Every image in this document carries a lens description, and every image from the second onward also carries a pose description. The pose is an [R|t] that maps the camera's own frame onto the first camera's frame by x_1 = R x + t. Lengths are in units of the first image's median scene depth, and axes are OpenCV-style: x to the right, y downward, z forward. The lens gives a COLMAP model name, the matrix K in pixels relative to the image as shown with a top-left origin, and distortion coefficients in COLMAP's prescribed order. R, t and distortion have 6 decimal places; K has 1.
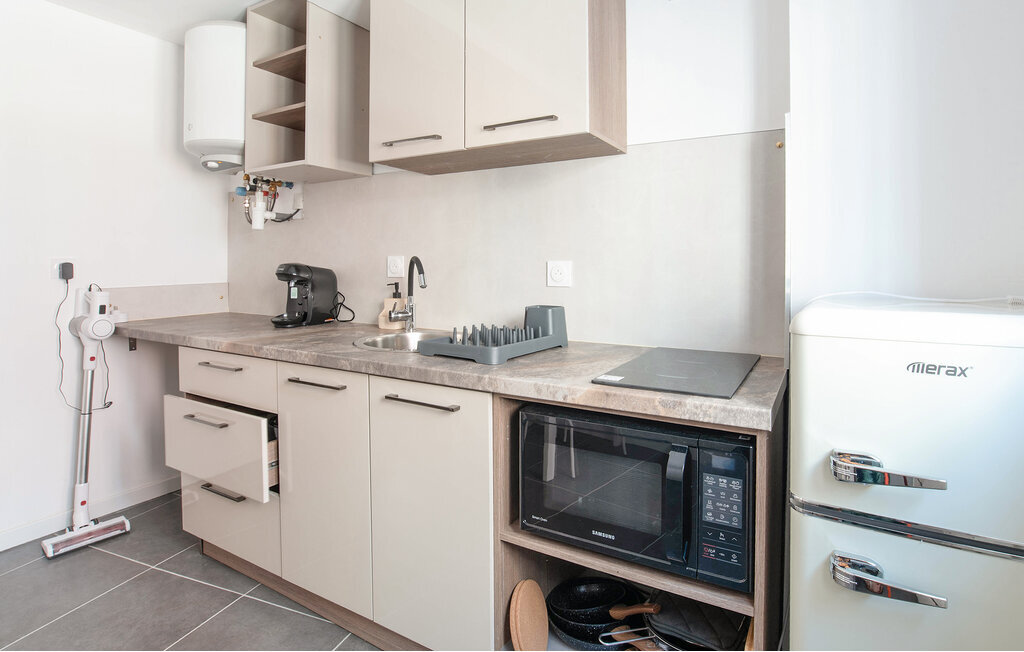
lens RADIAL K [[551.6, 0, 499.1], [0, 551.6, 262.0], [0, 0, 1]] dist [-0.010599, 0.004877]
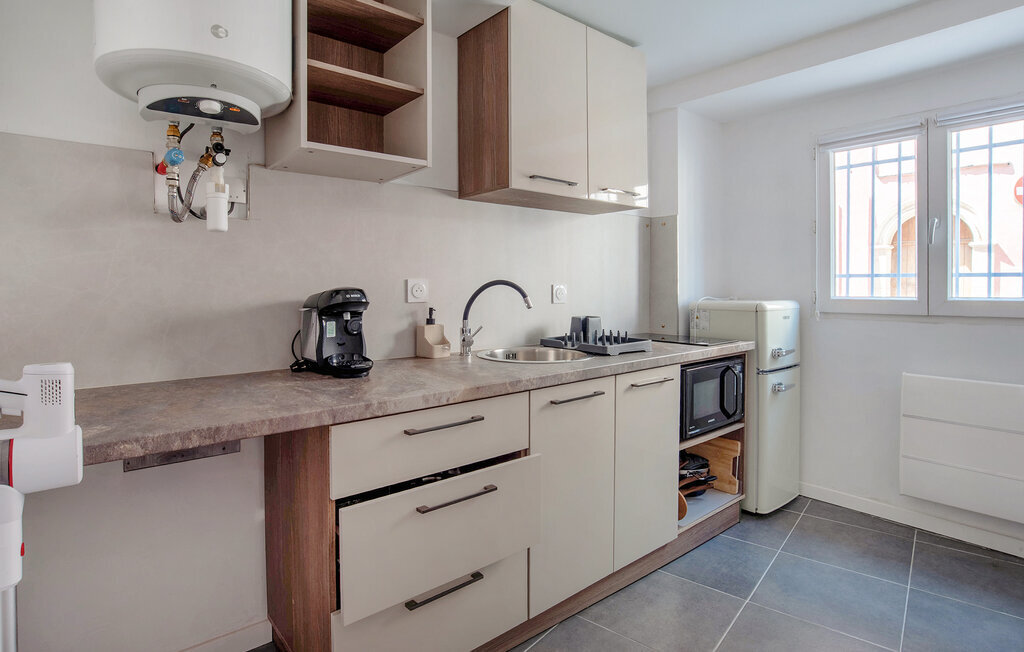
lens RADIAL K [[548.2, 0, 517.4], [0, 548.2, 285.8], [0, 0, 1]] dist [-0.023623, 0.011165]
pose [[0.278203, -0.003396, 0.960516, -1.296860], [0.001534, 0.999994, 0.003091, -0.001669], [-0.960521, 0.000613, 0.278206, 0.755768]]
